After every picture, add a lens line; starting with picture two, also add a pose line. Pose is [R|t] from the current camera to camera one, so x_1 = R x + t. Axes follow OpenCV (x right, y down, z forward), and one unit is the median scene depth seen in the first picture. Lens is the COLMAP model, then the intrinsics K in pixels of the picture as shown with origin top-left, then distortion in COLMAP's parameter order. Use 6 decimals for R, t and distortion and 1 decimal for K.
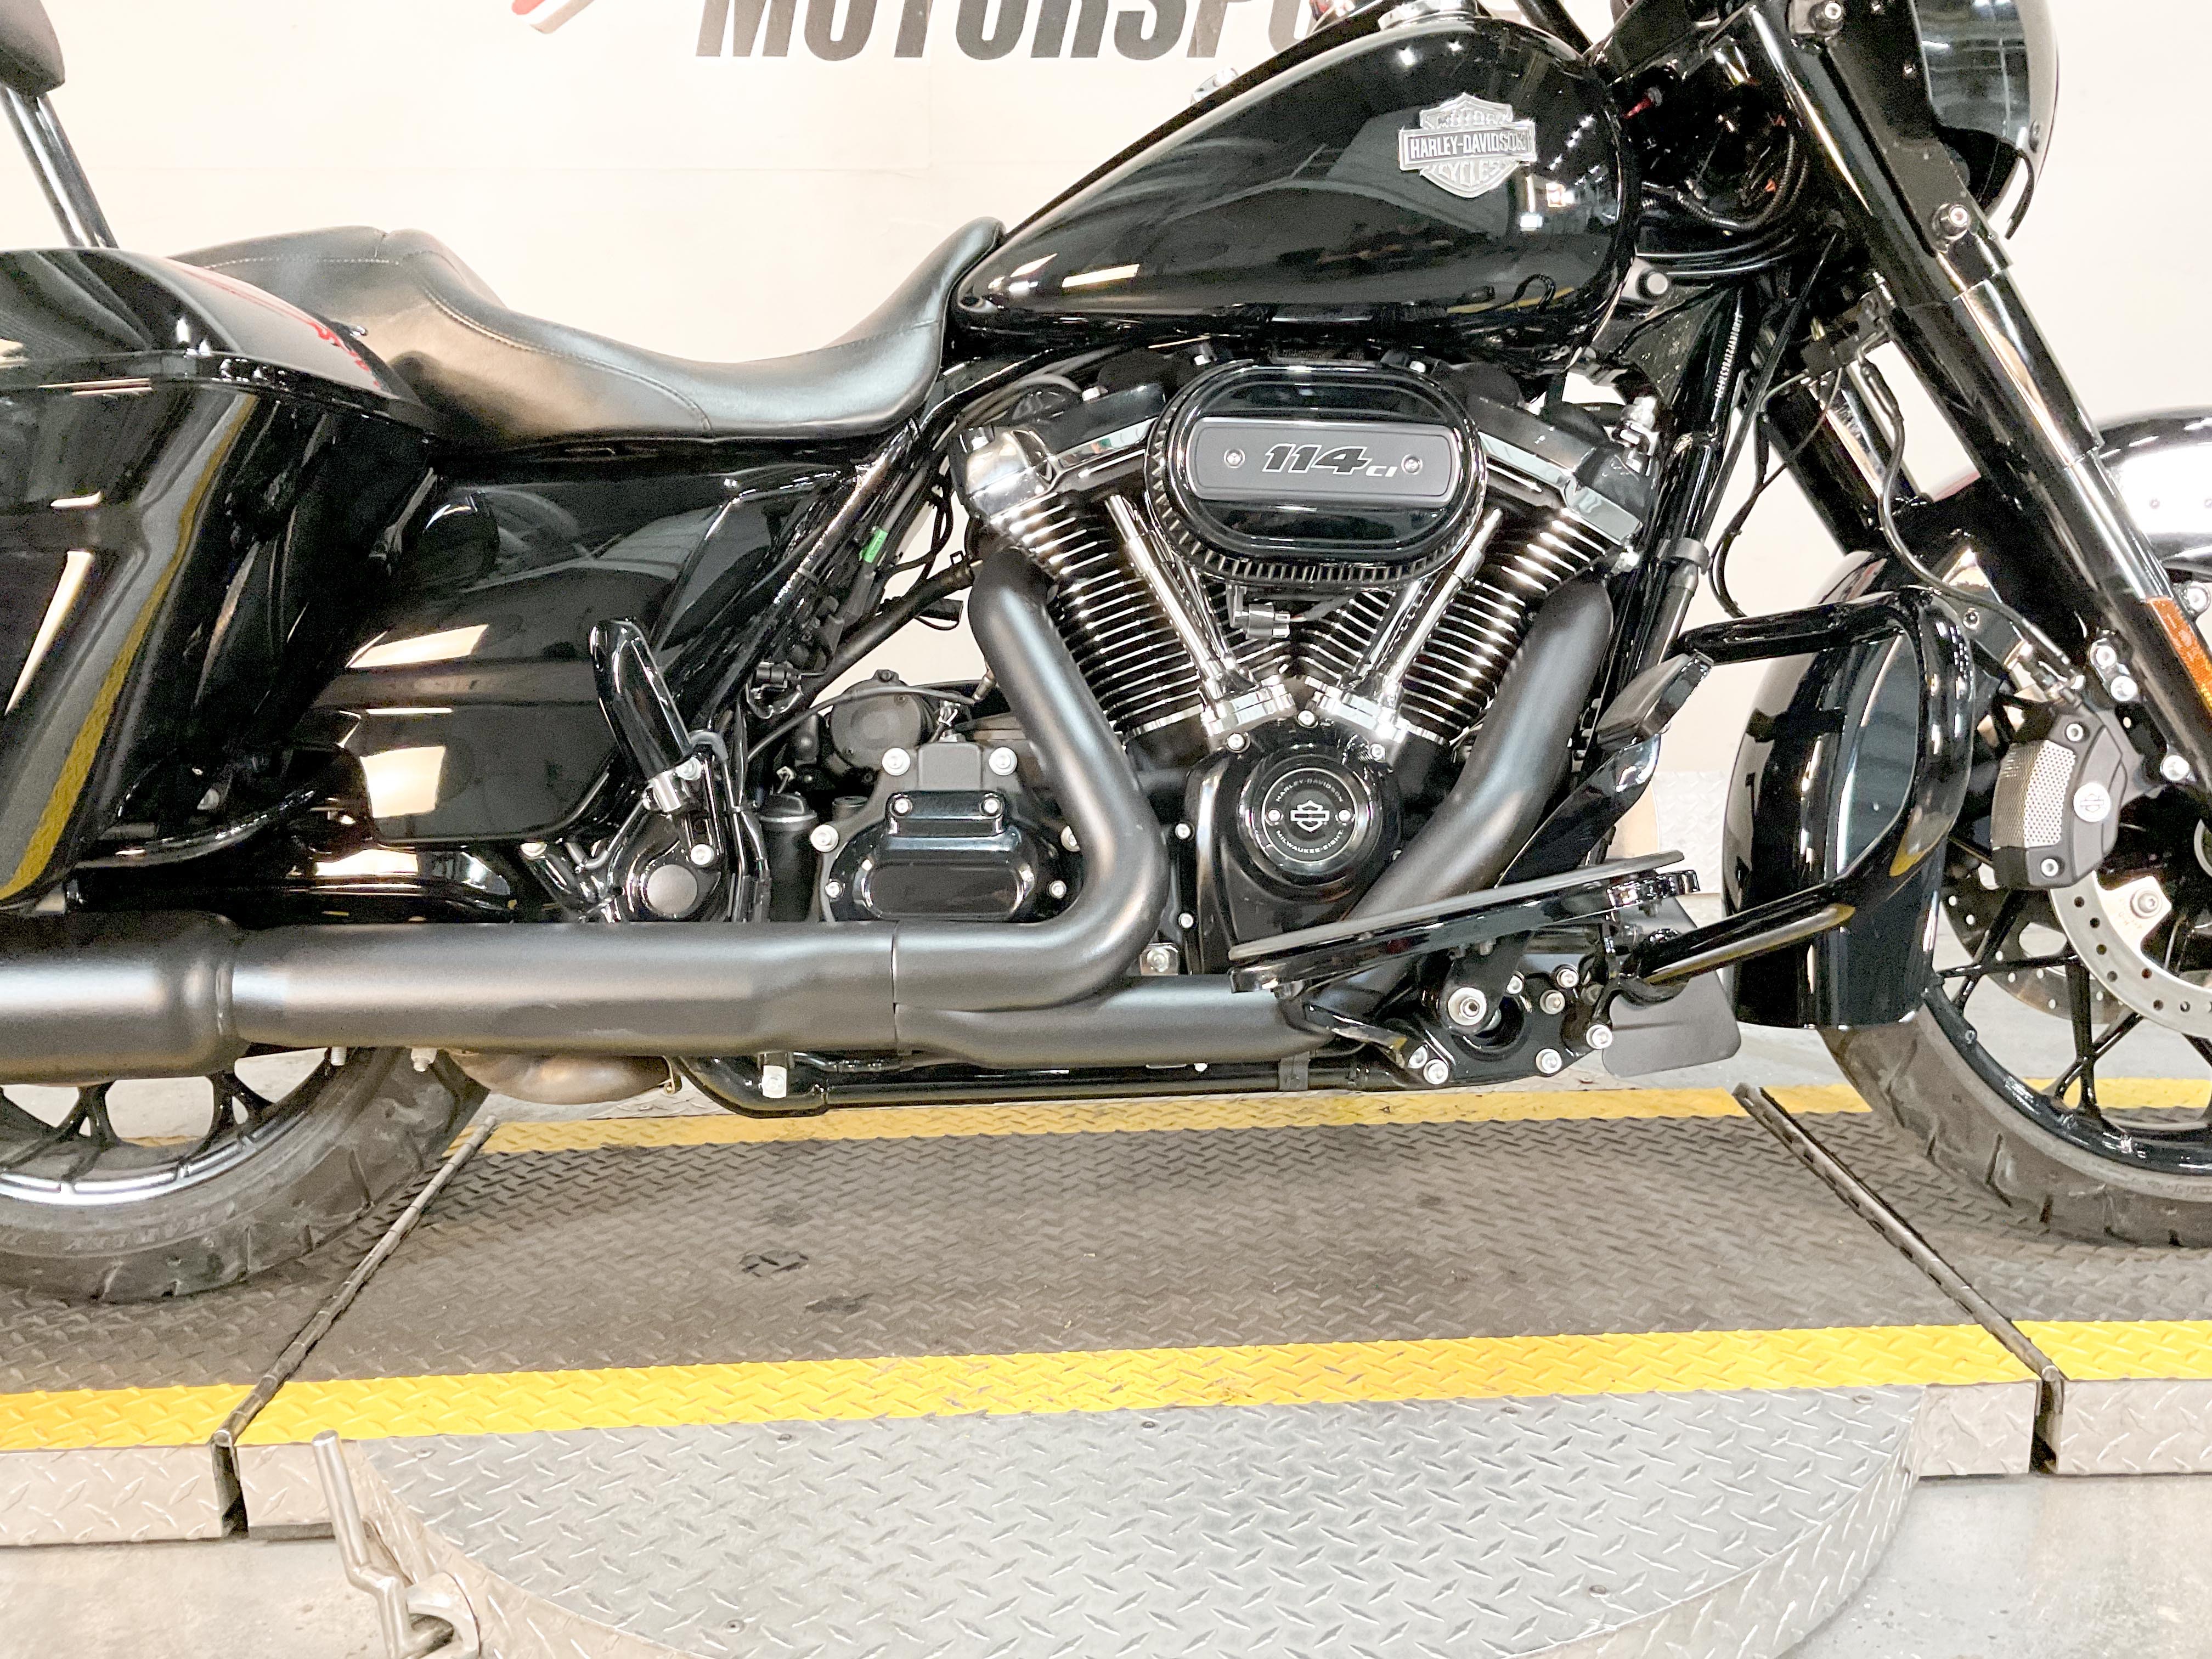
lens RADIAL K [[1906.2, 0, 999.1], [0, 1906.2, 863.9], [0, 0, 1]] dist [-0.003198, -0.009080]
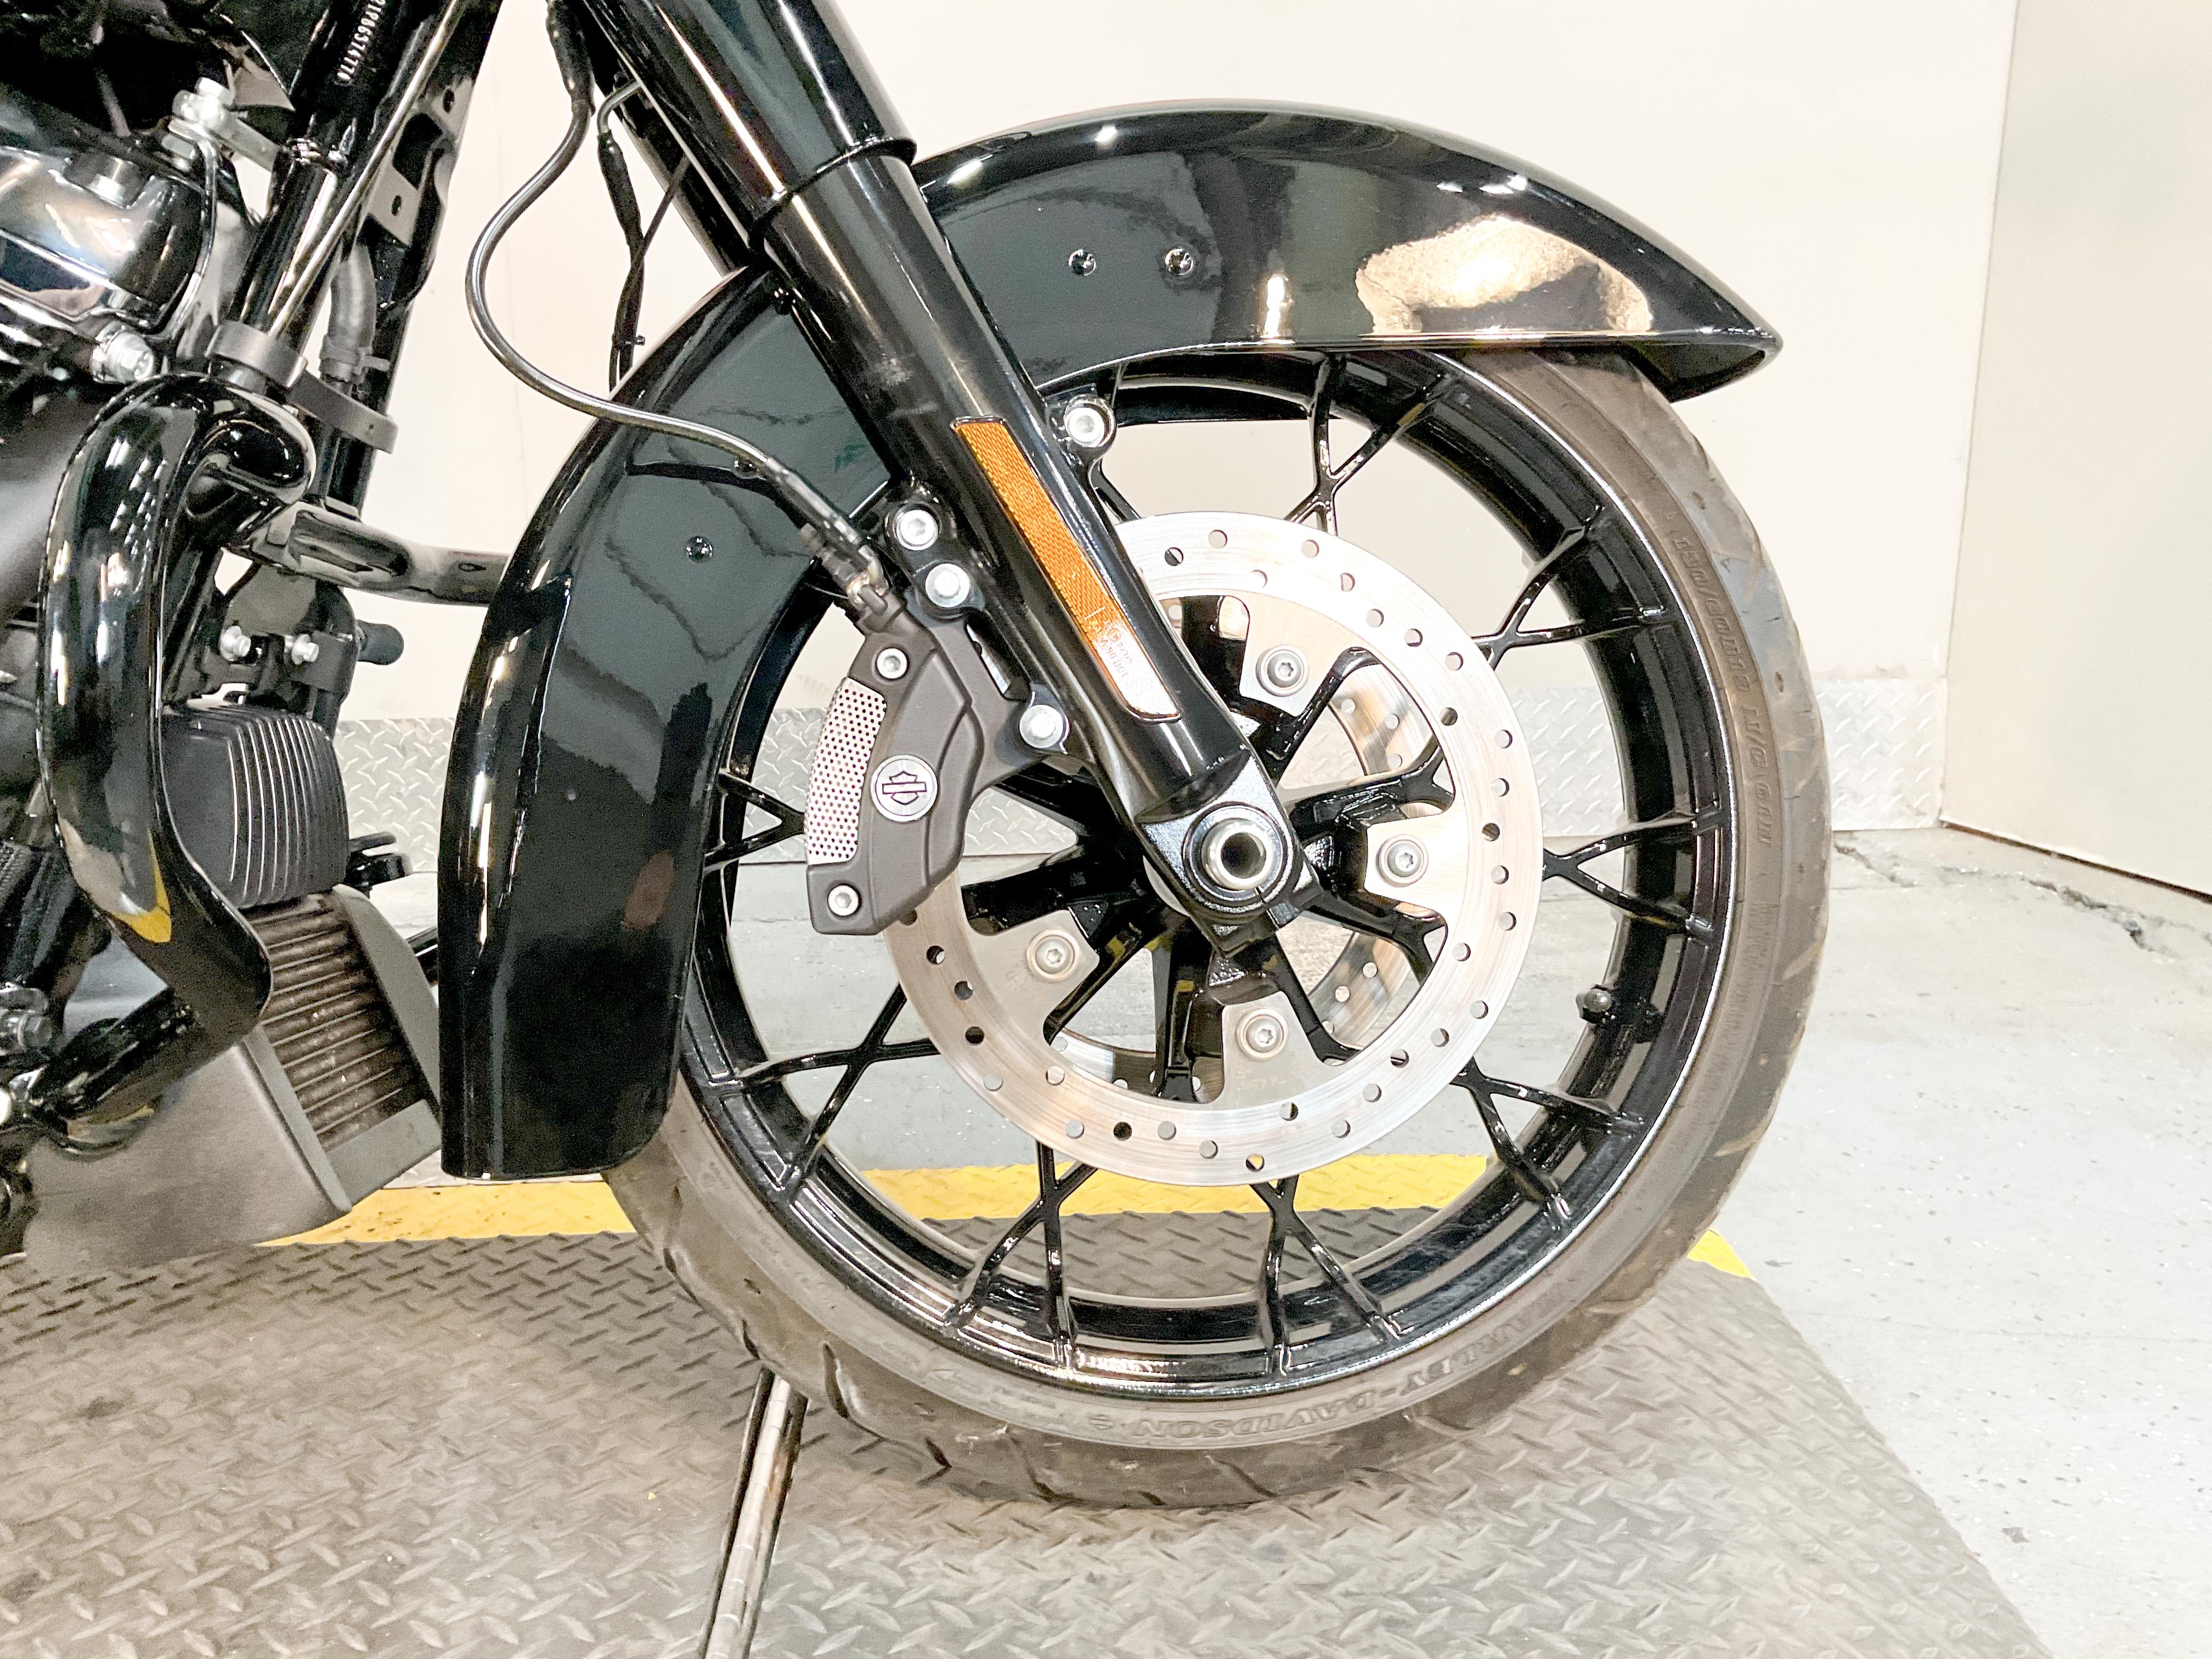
lens RADIAL K [[1906.2, 0, 1046.9], [0, 1906.2, 816.1], [0, 0, 1]] dist [-0.003198, -0.009080]
pose [[0.998000, -0.006836, 0.062839, 0.580739], [0.005903, 0.999870, 0.015011, -0.031405], [-0.062933, -0.014610, 0.997911, 0.427871]]
